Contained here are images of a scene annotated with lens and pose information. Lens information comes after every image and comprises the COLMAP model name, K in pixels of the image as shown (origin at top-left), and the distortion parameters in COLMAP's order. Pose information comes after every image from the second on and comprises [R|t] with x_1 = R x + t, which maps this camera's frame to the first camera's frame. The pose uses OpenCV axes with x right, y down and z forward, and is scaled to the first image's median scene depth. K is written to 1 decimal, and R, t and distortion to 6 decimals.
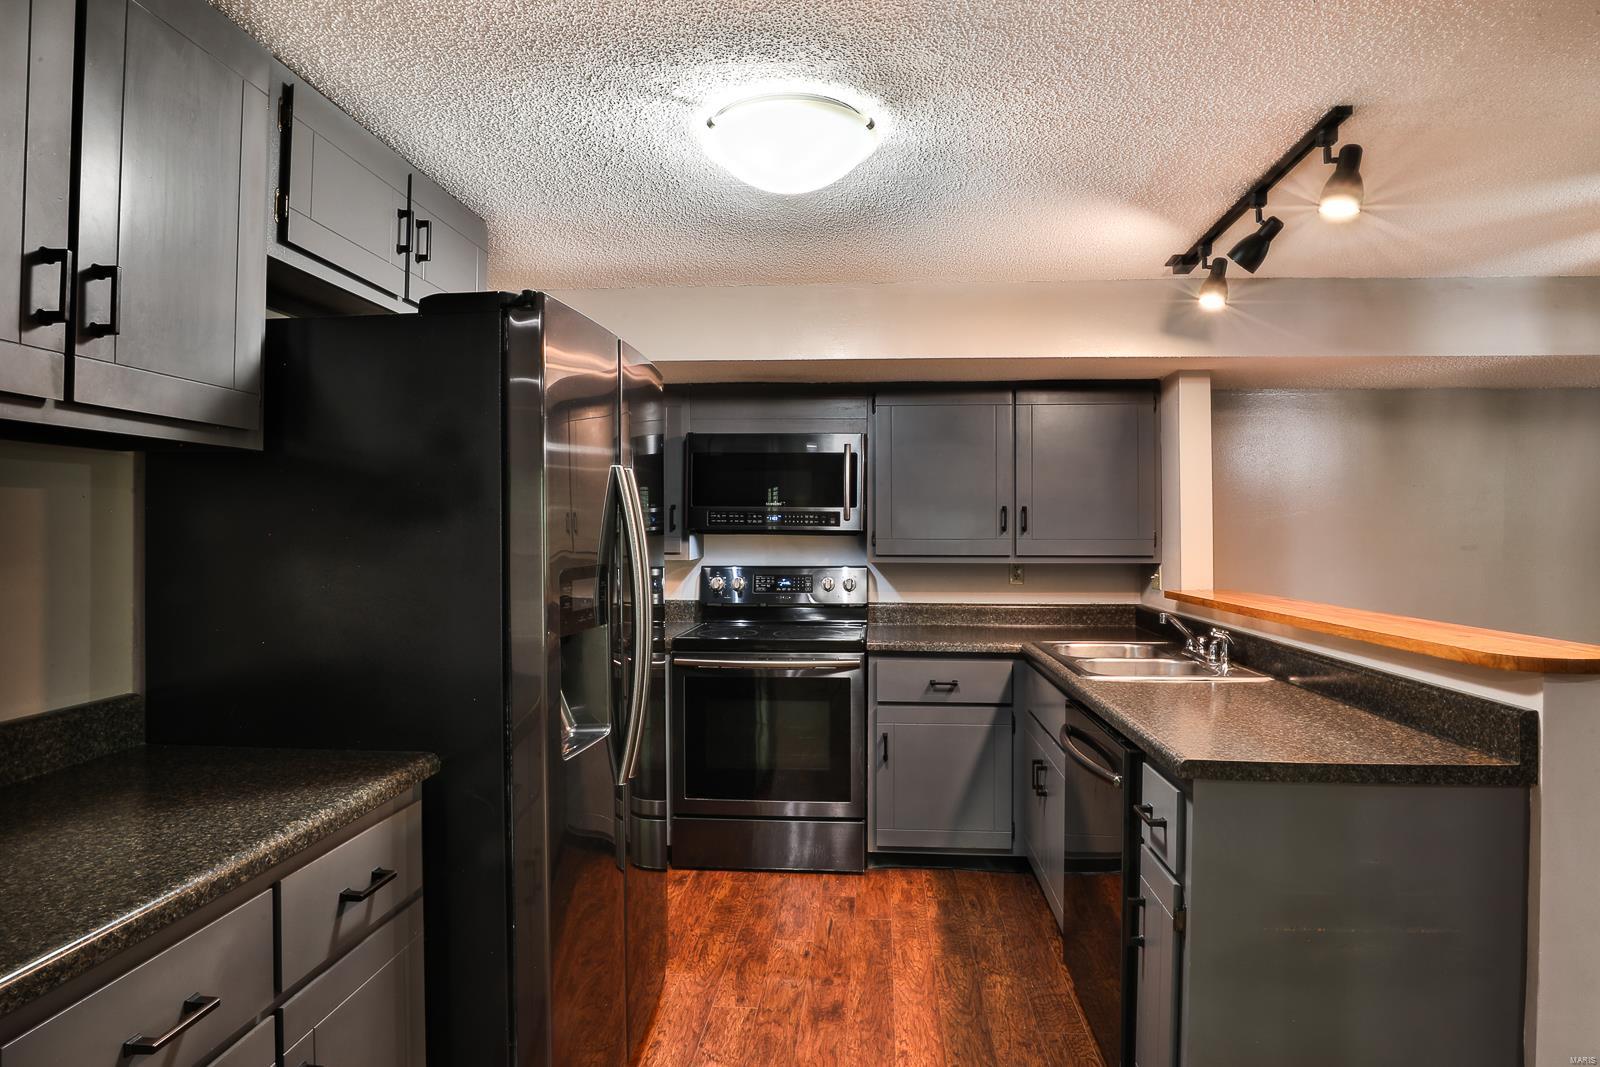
lens RADIAL K [[855.1, 0, 801.2], [0, 855.1, 519.1], [0, 0, 1]] dist [-0.042098, 0.012011]
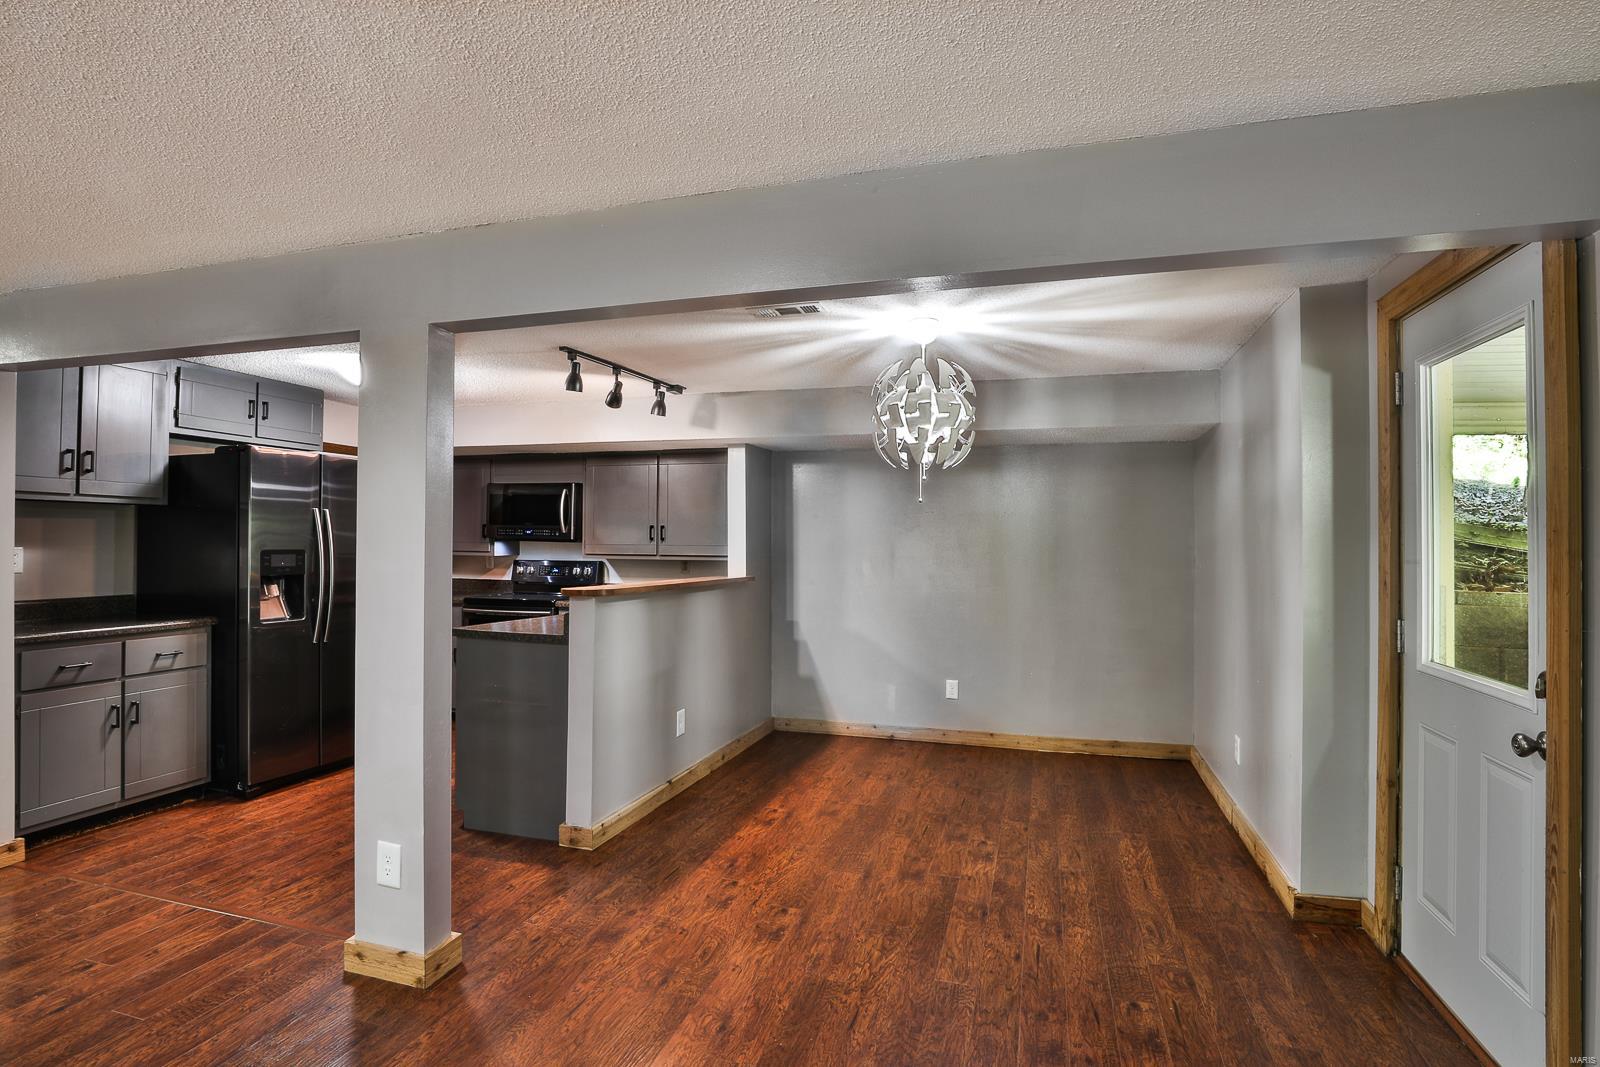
lens RADIAL K [[798.1, 0, 800.0], [0, 798.1, 533.5], [0, 0, 1]] dist [-0.040641, 0.011537]
pose [[0.975846, 0.006119, -0.218374, 1.250534], [-0.006248, 0.999980, 0.000098, -0.001253], [0.218370, 0.001269, 0.975865, -0.664895]]
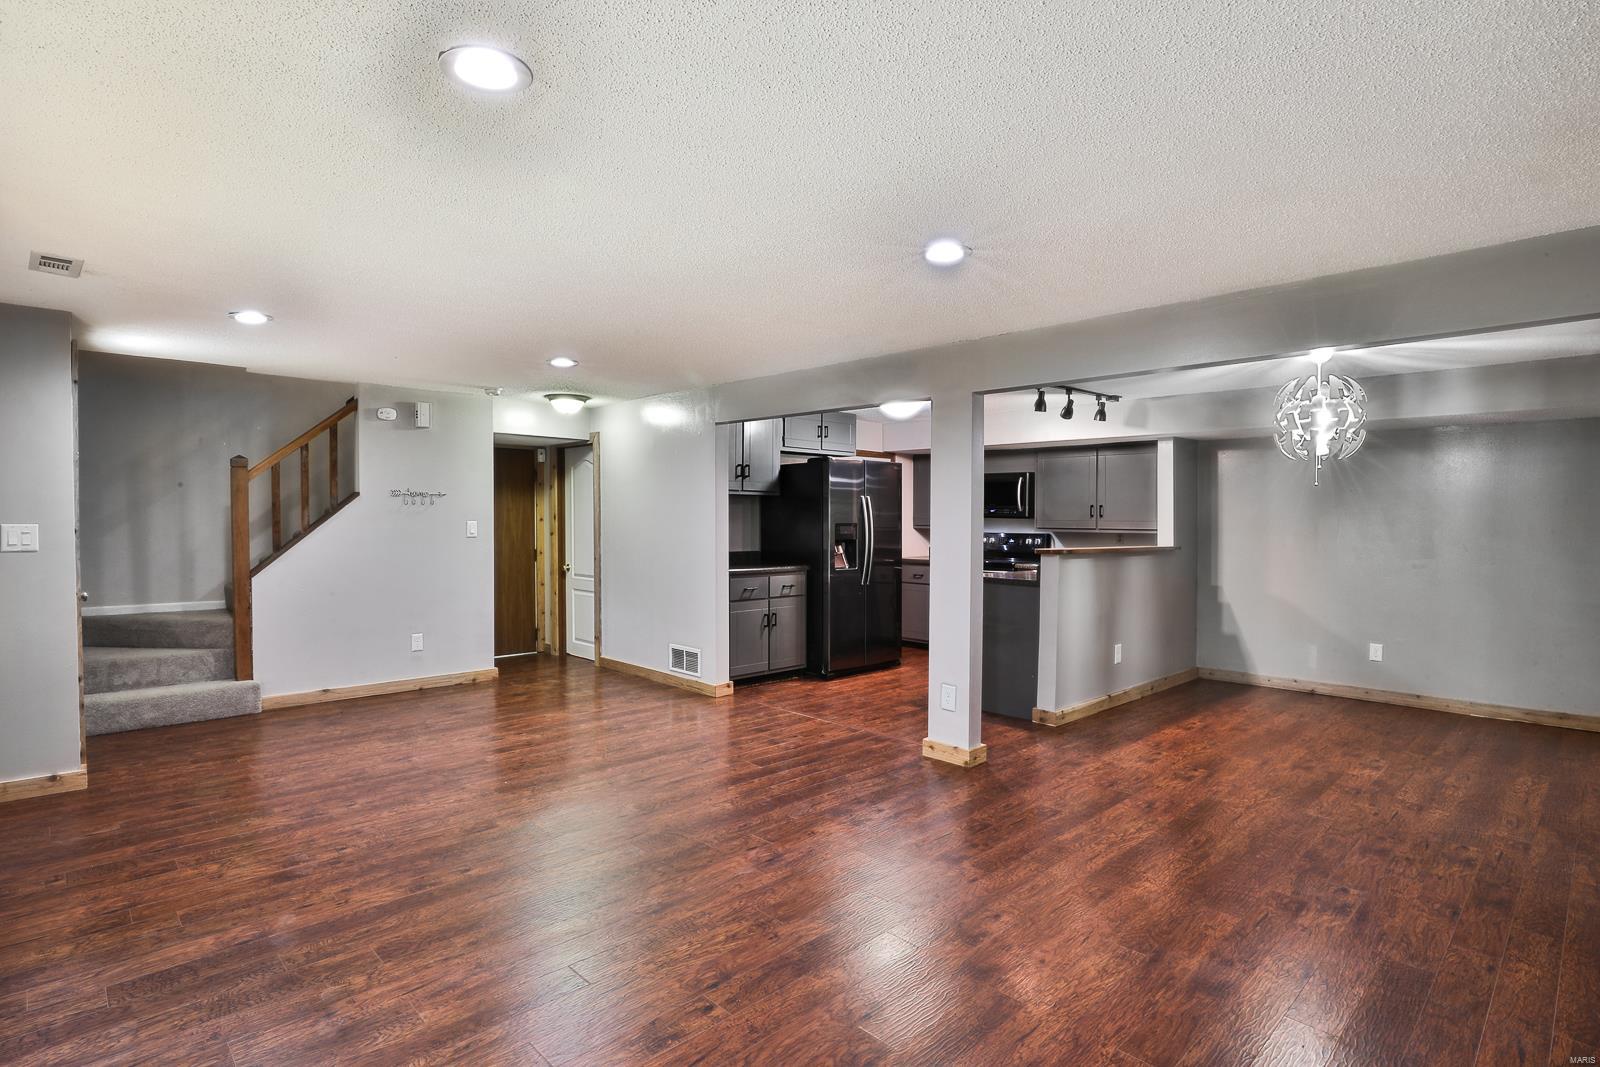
lens RADIAL K [[798.1, 0, 800.0], [0, 798.1, 533.5], [0, 0, 1]] dist [-0.040641, 0.011537]
pose [[0.741343, 0.018747, -0.670865, 1.466944], [0.000514, 0.999594, 0.028500, -0.000842], [0.671127, -0.021473, 0.741032, -1.326418]]
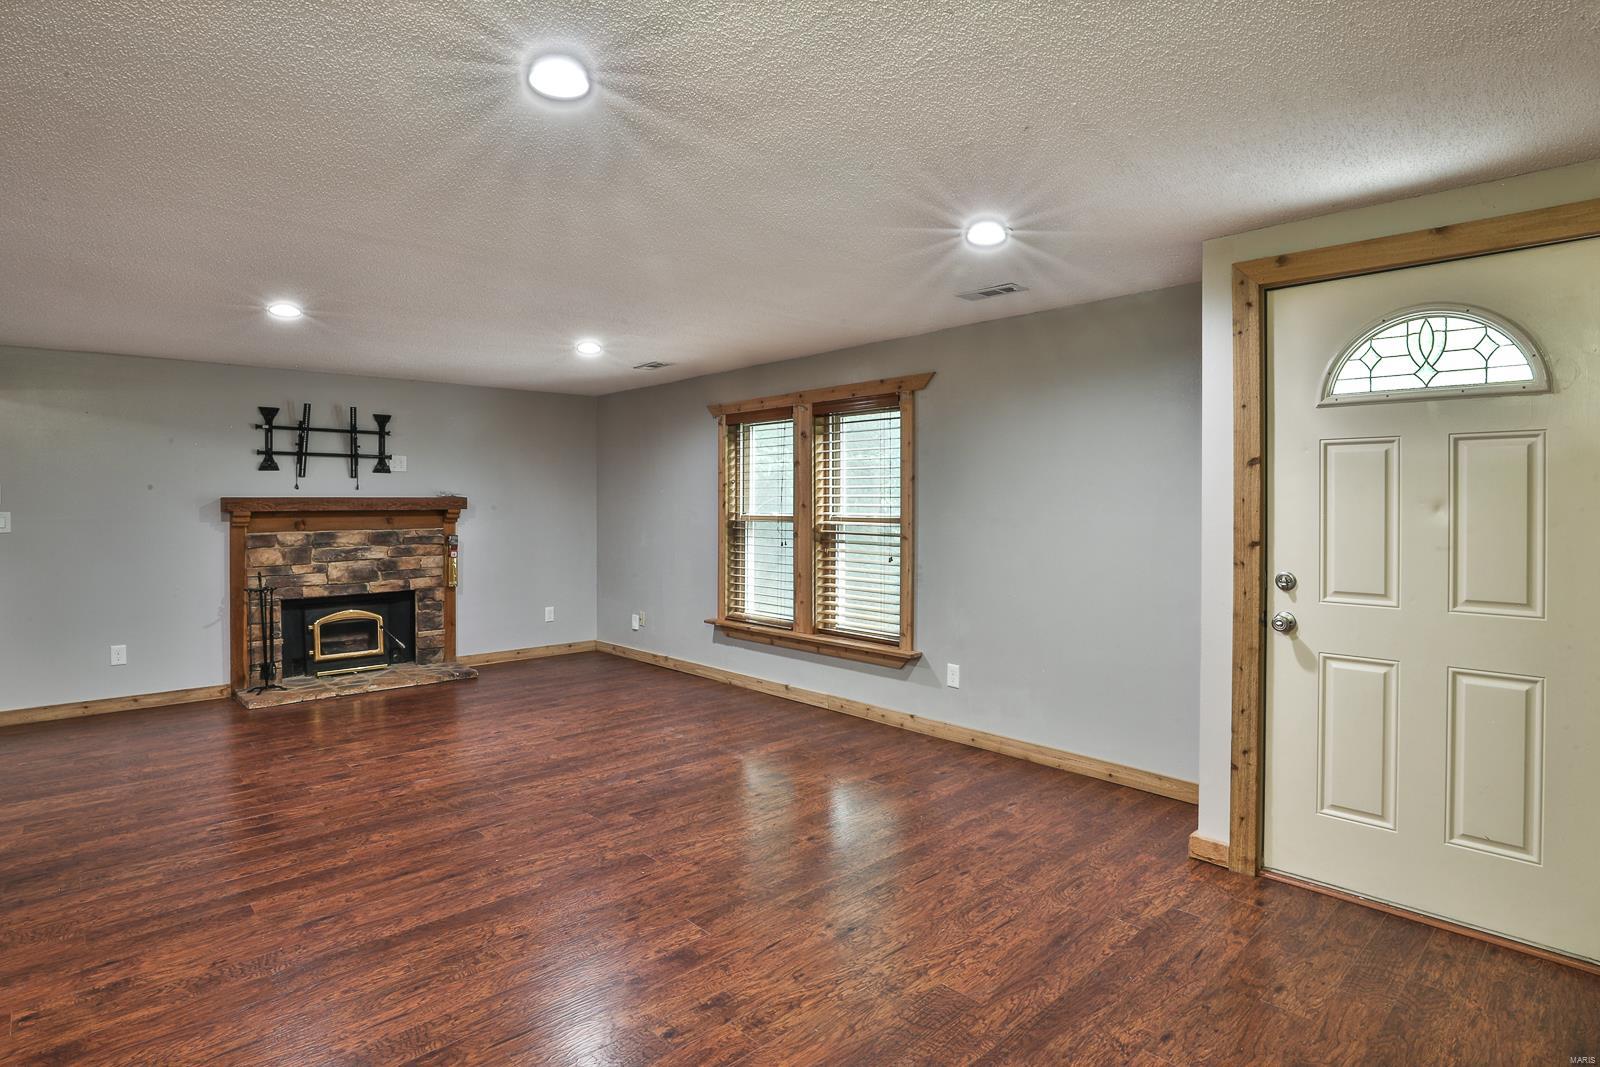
lens RADIAL K [[842.4, 0, 805.1], [0, 842.4, 509.2], [0, 0, 1]] dist [-0.037094, 0.011899]
pose [[-0.733747, -0.002764, 0.679417, -1.000031], [-0.001628, 0.999996, 0.002309, 0.013485], [-0.679421, 0.000588, -0.733749, 0.160616]]
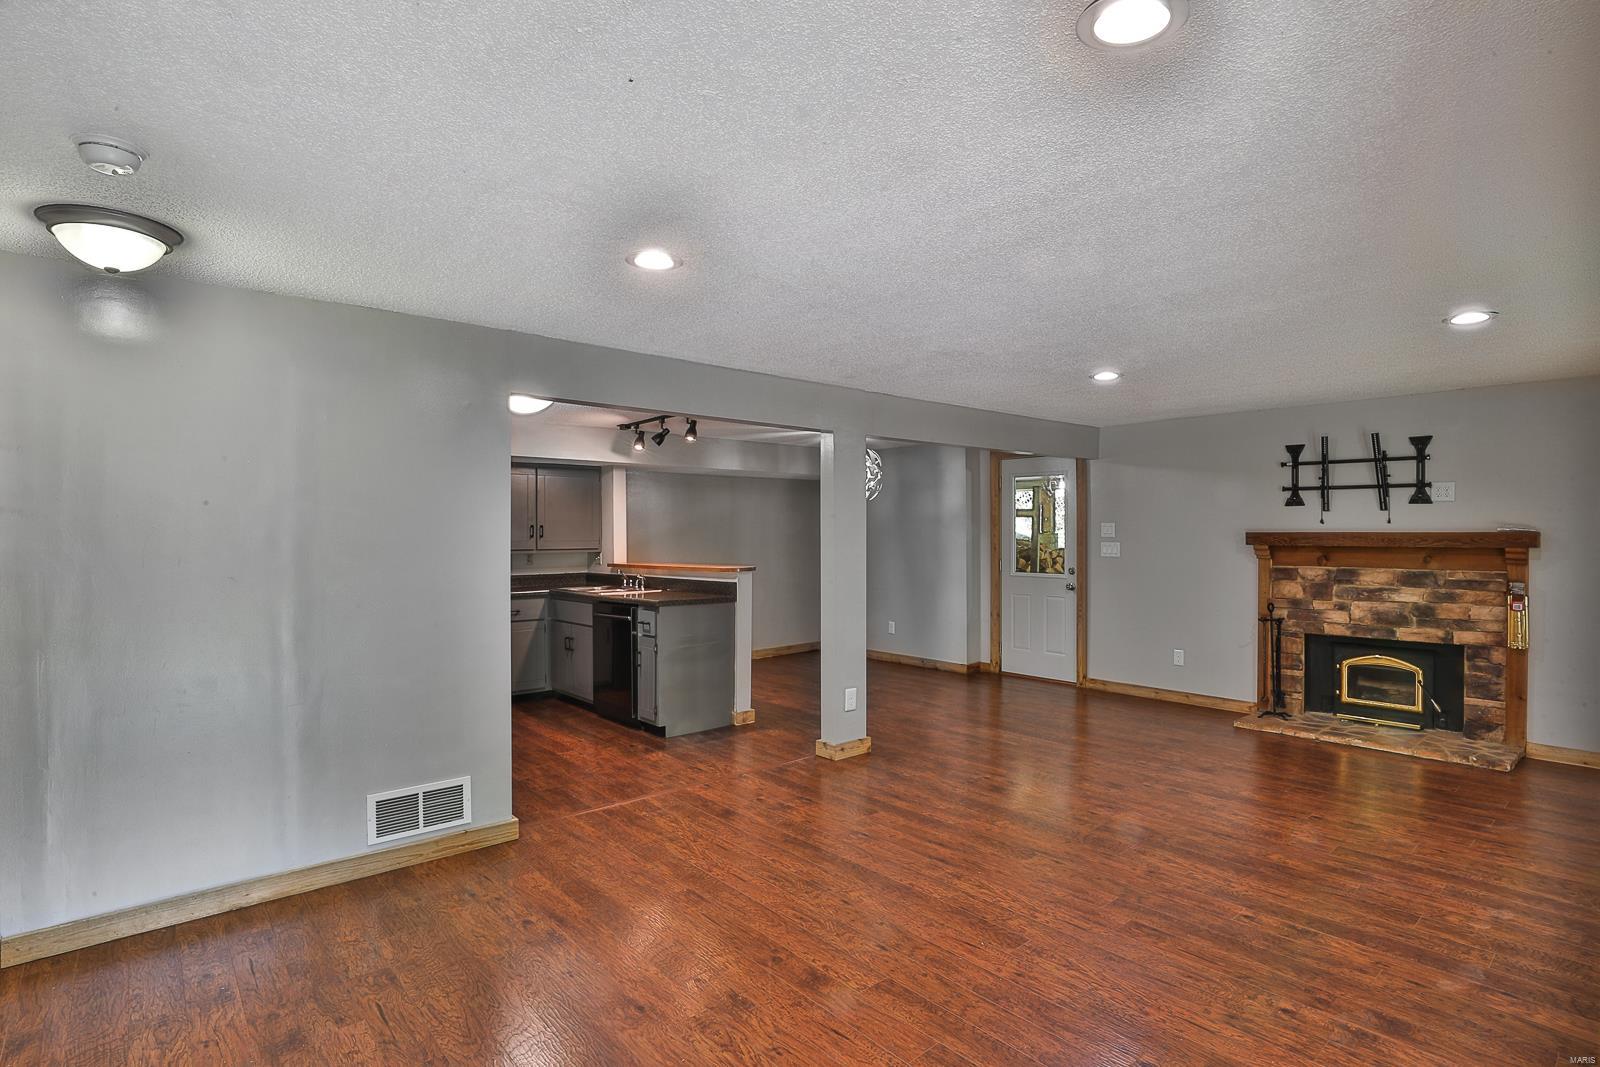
lens RADIAL K [[798.1, 0, 800.0], [0, 798.1, 533.5], [0, 0, 1]] dist [-0.040641, 0.011537]
pose [[0.707854, -0.001919, 0.706356, -0.932418], [-0.004735, 0.999961, 0.007462, -0.017837], [-0.706342, -0.008627, 0.707818, -1.135114]]
